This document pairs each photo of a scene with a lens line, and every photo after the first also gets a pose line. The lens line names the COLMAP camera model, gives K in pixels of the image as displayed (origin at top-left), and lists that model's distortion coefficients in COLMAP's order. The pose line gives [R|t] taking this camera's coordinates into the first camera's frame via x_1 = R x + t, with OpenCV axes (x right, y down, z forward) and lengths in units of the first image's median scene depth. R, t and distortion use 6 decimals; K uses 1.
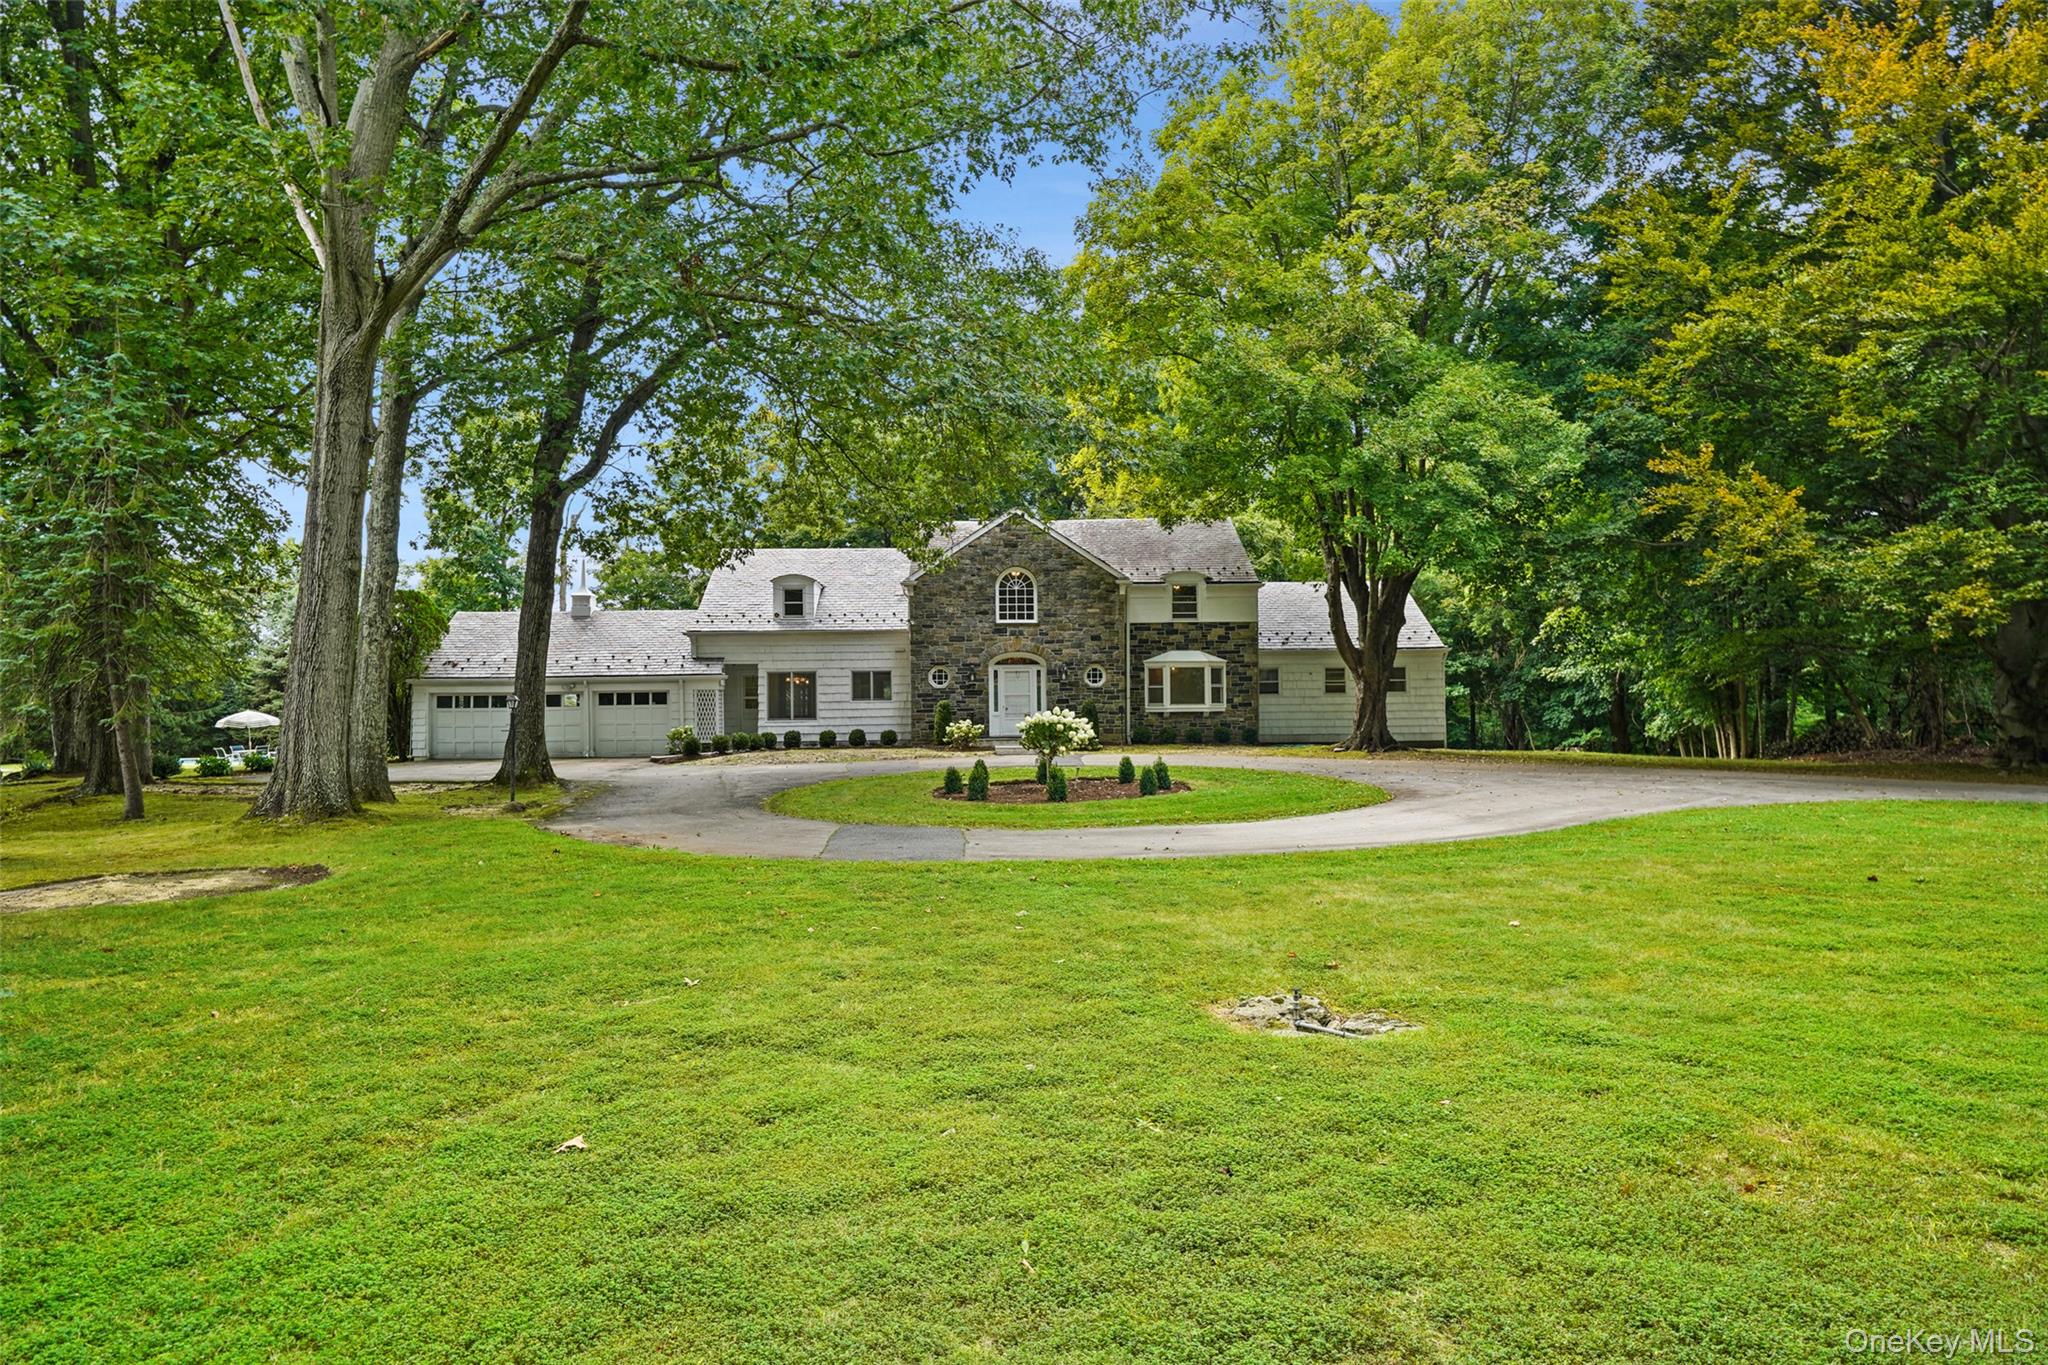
lens RADIAL K [[1181.0, 0, 1024.0], [0, 1181.0, 686.9], [0, 0, 1]] dist [-0.000232, -0.000004]
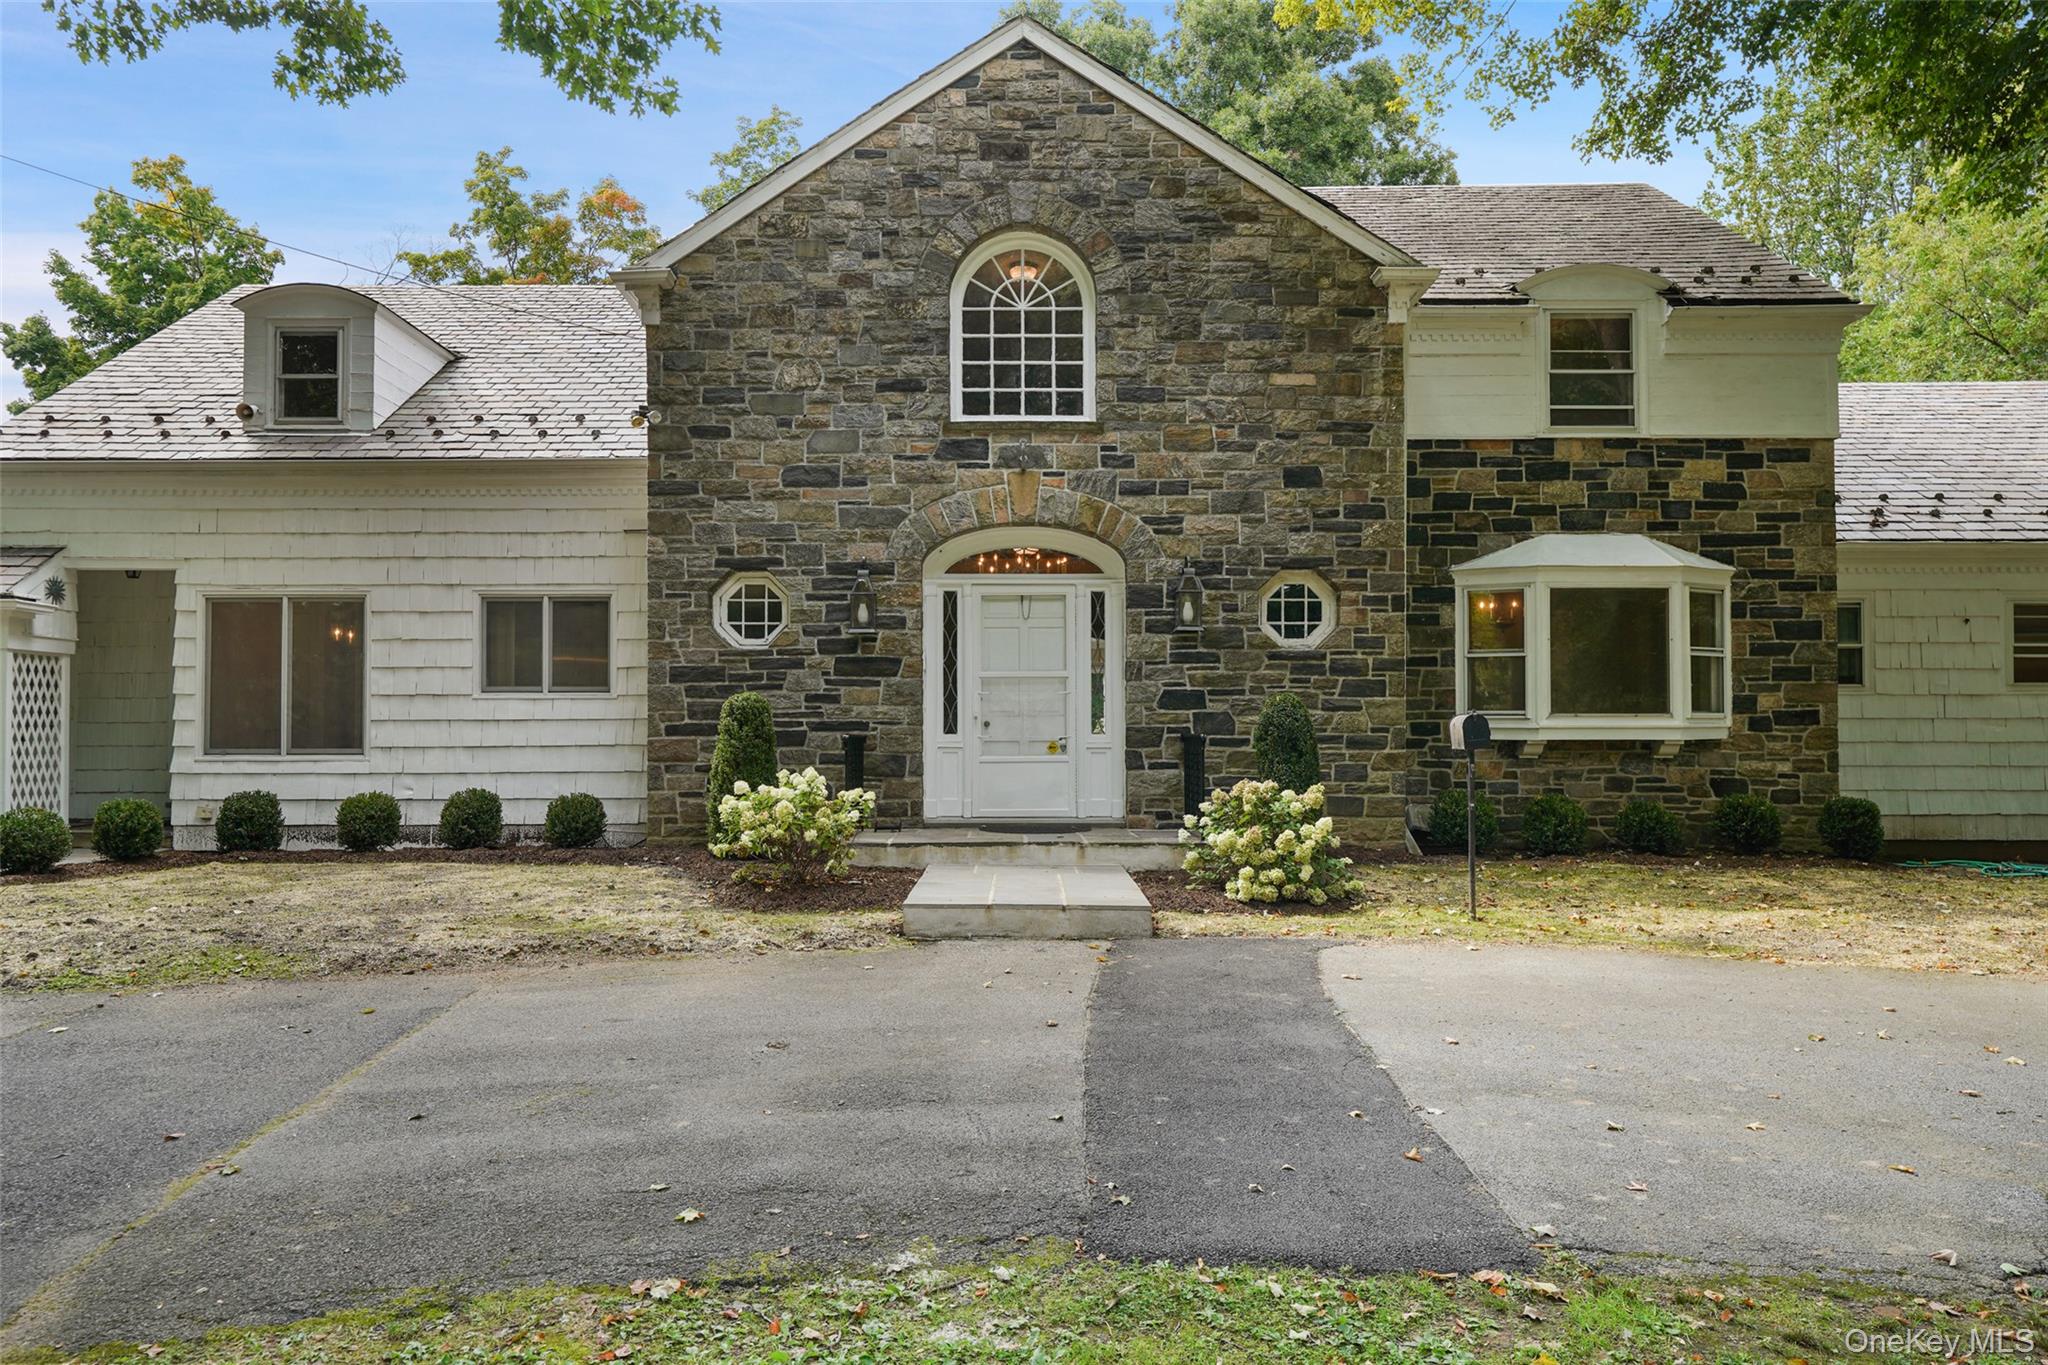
lens RADIAL K [[1415.9, 0, 1027.6], [0, 1415.9, 677.7], [0, 0, 1]] dist [0.000809, 0.000576]
pose [[0.999535, 0.008300, -0.029354, 0.005457], [-0.008611, 0.999908, -0.010503, 0.010556], [0.029264, 0.010751, 0.999514, 0.648179]]
